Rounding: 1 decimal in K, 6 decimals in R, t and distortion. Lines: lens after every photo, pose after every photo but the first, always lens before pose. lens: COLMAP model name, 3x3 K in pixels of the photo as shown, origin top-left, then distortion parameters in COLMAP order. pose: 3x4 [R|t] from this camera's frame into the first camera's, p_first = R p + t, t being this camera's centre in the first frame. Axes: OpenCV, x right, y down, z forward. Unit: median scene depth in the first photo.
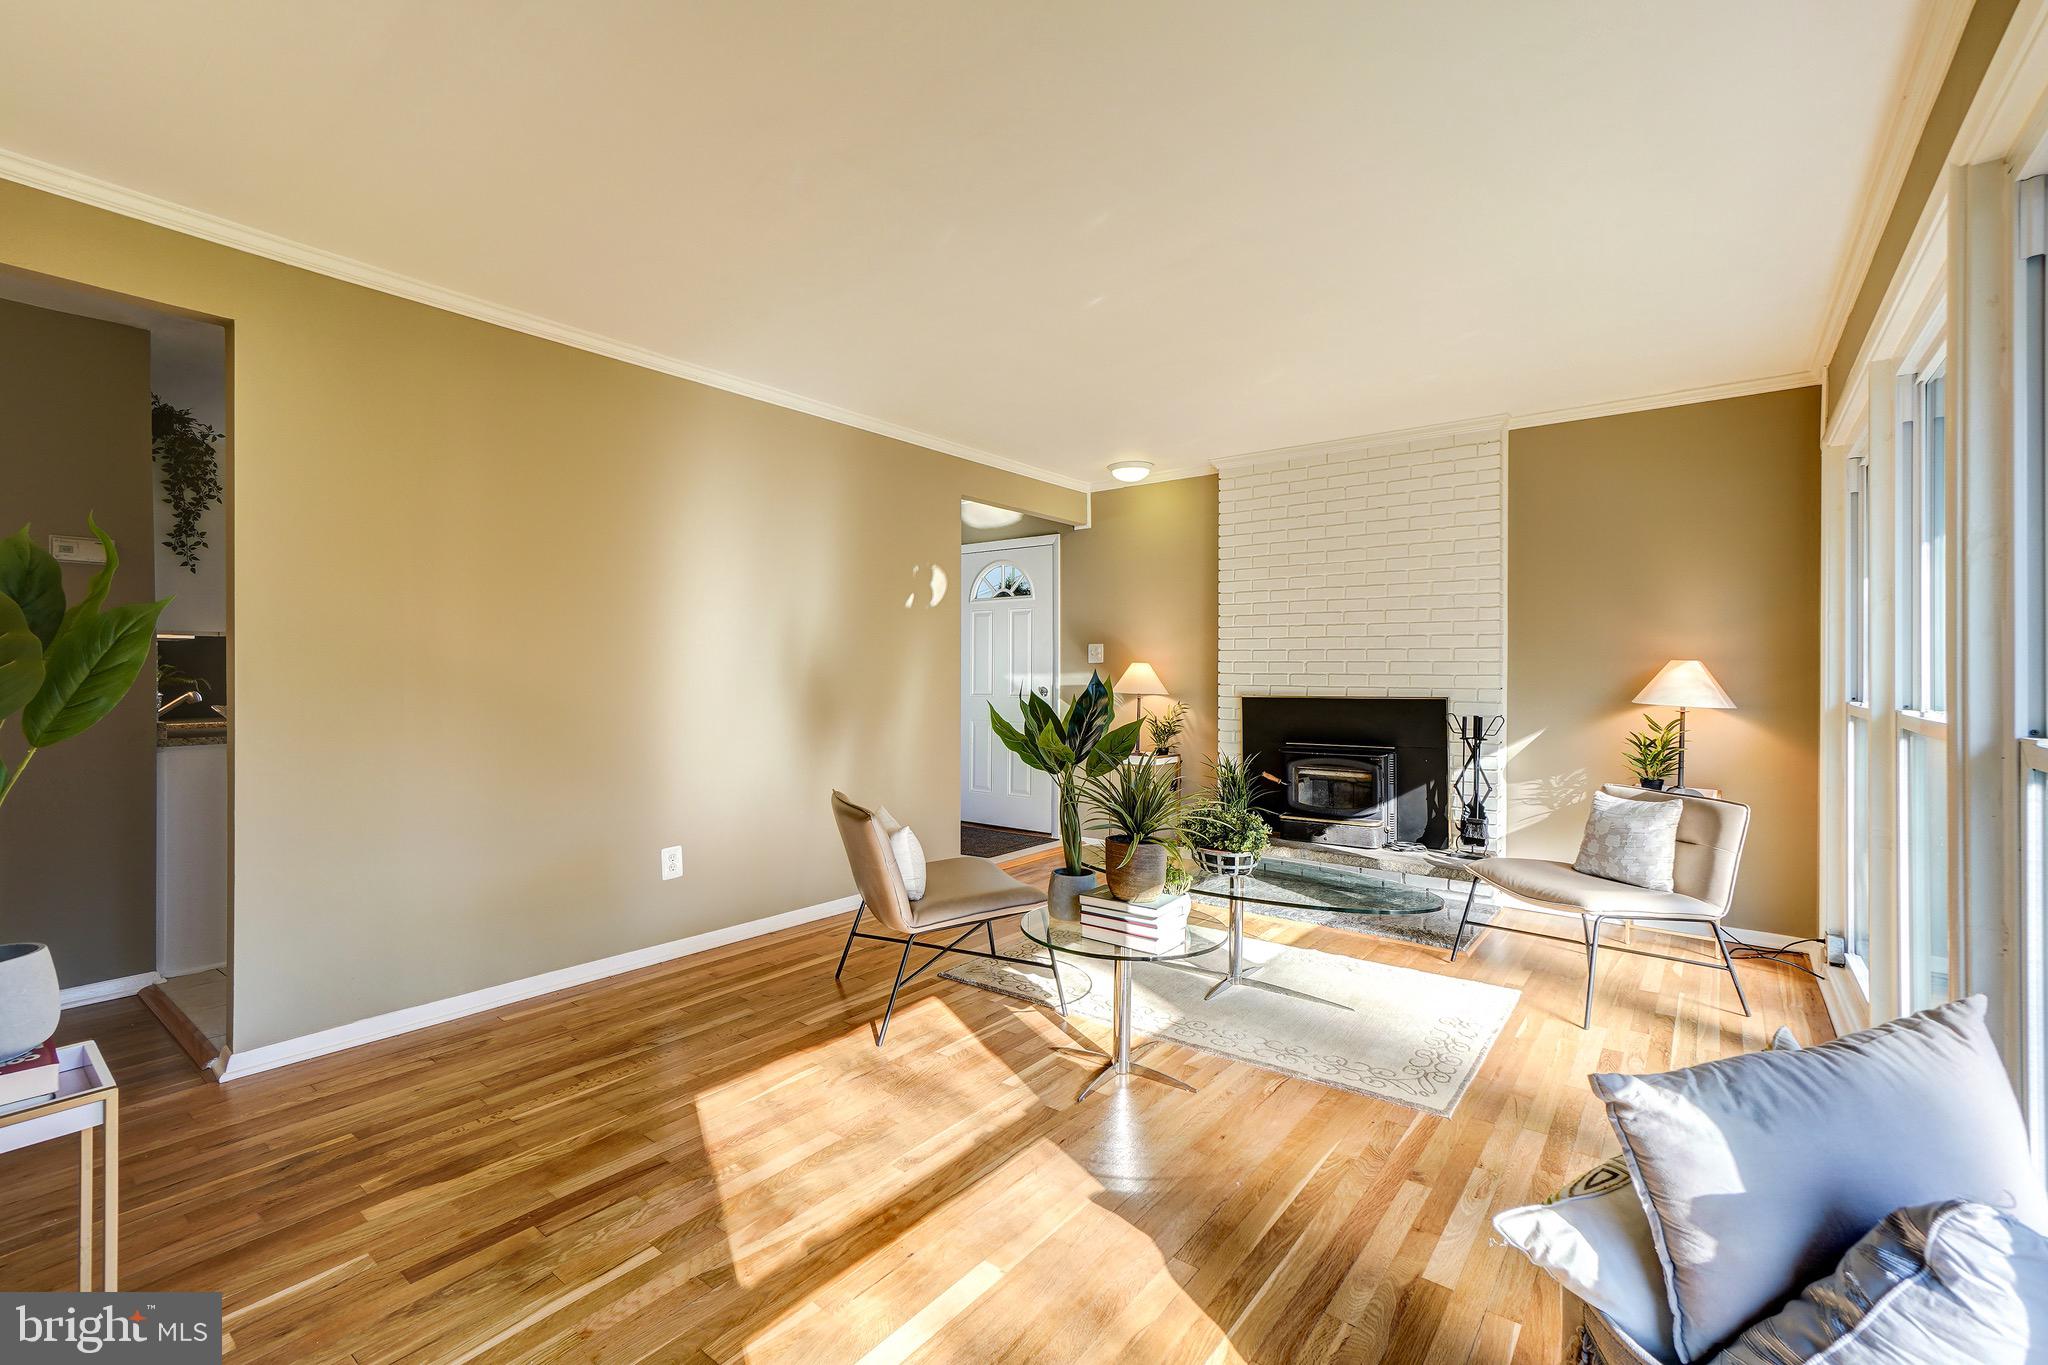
lens RADIAL K [[900.8, 0, 1023.5], [0, 900.8, 680.4], [0, 0, 1]] dist [-0.012907, 0.010962]
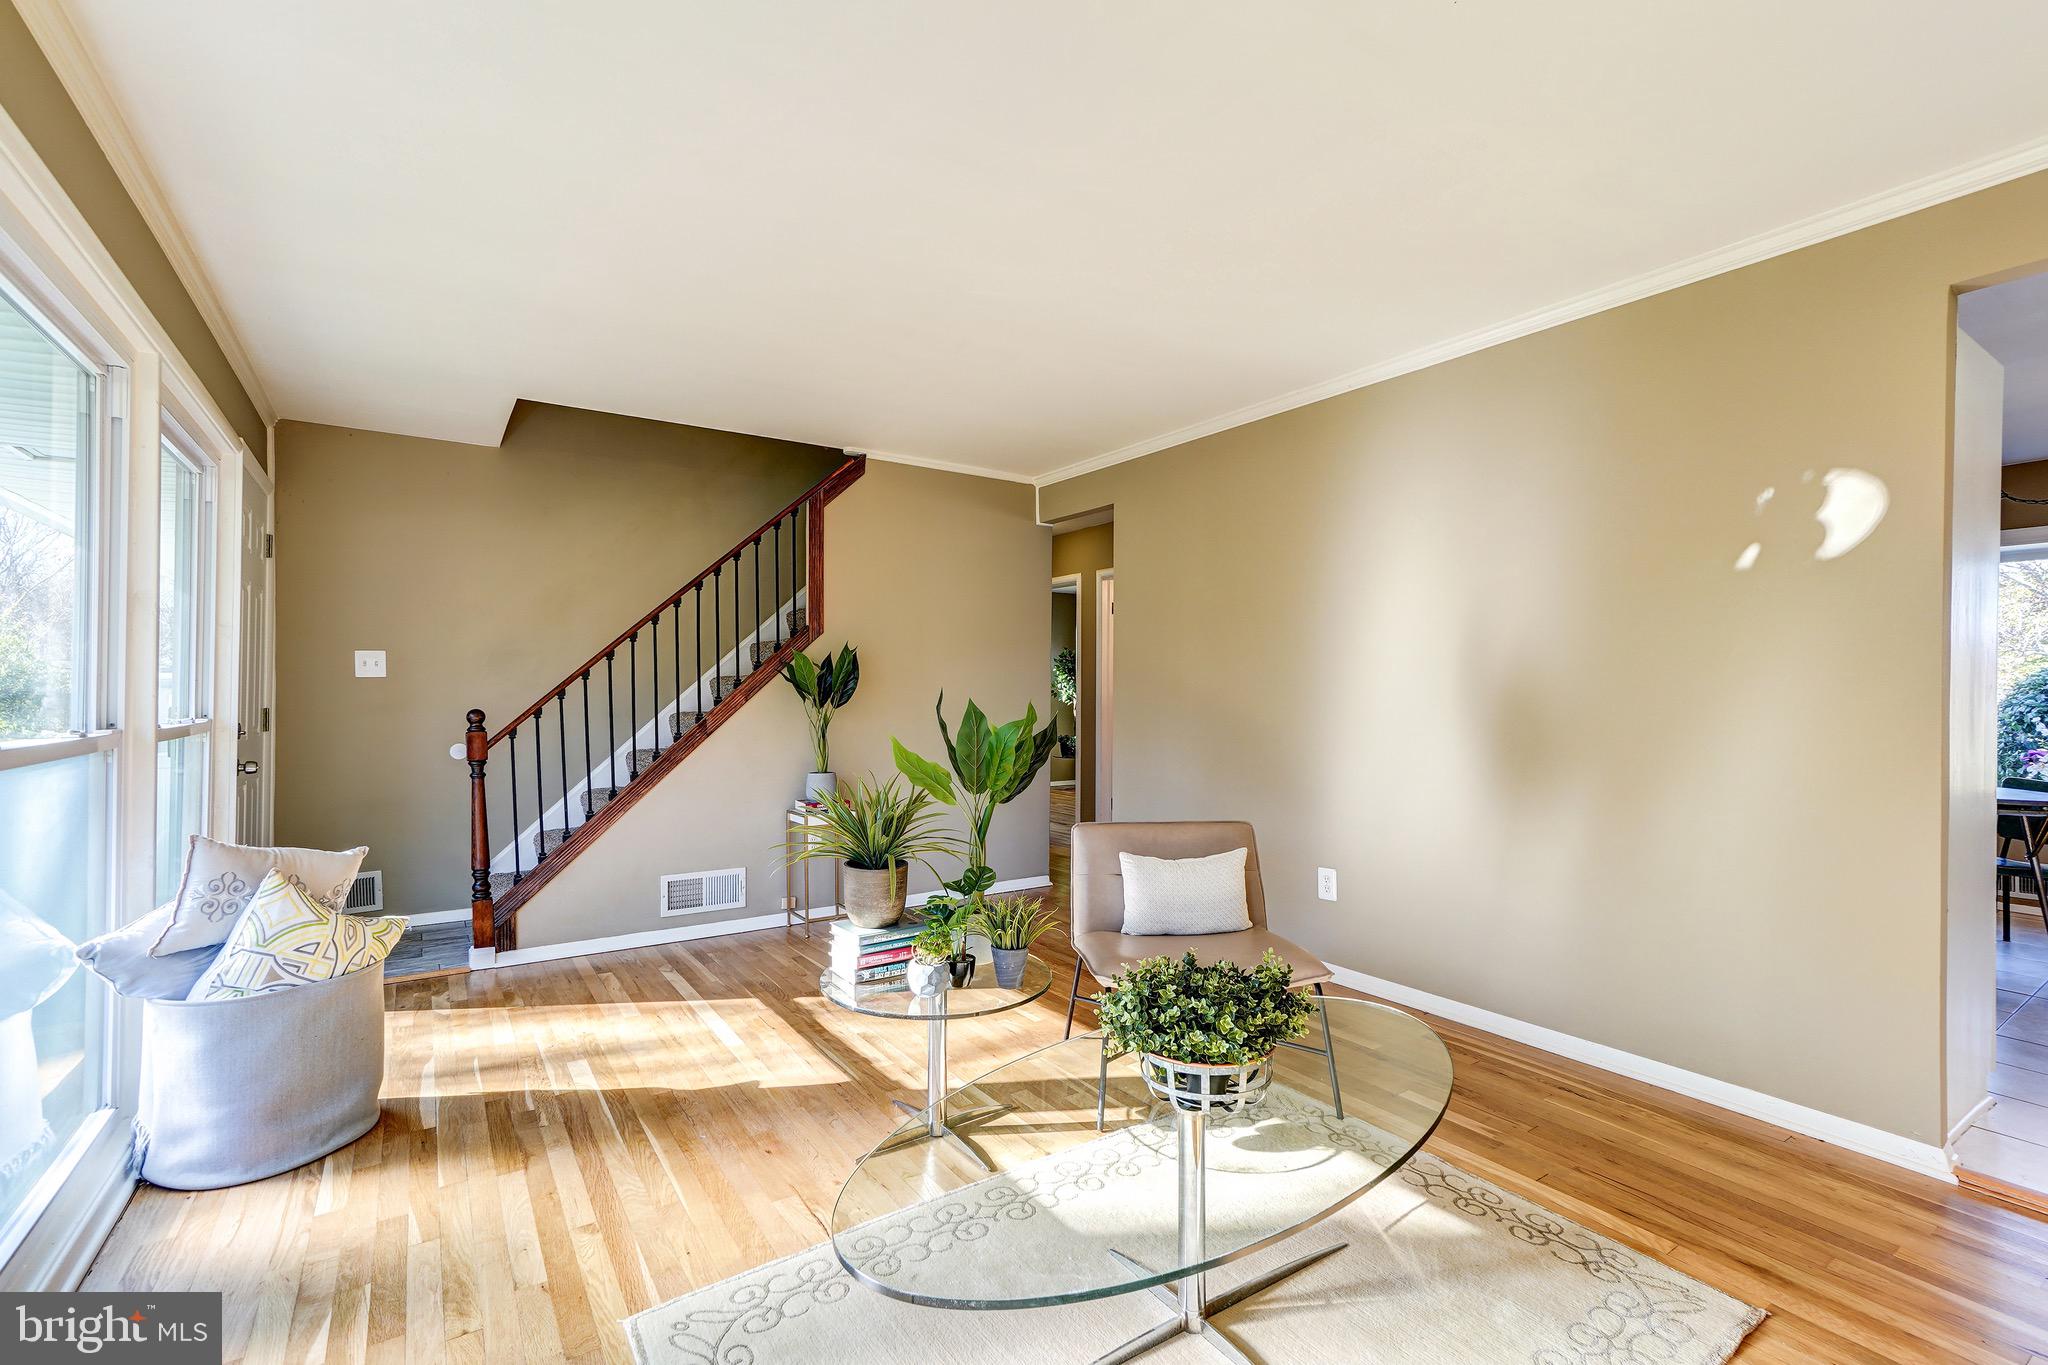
lens RADIAL K [[900.8, 0, 1022.8], [0, 900.8, 691.5], [0, 0, 1]] dist [-0.012907, 0.010962]
pose [[-0.322903, -0.015988, -0.946297, 0.956666], [-0.000659, 0.999861, -0.016668, 0.002167], [0.946432, -0.004759, -0.322869, 1.392690]]
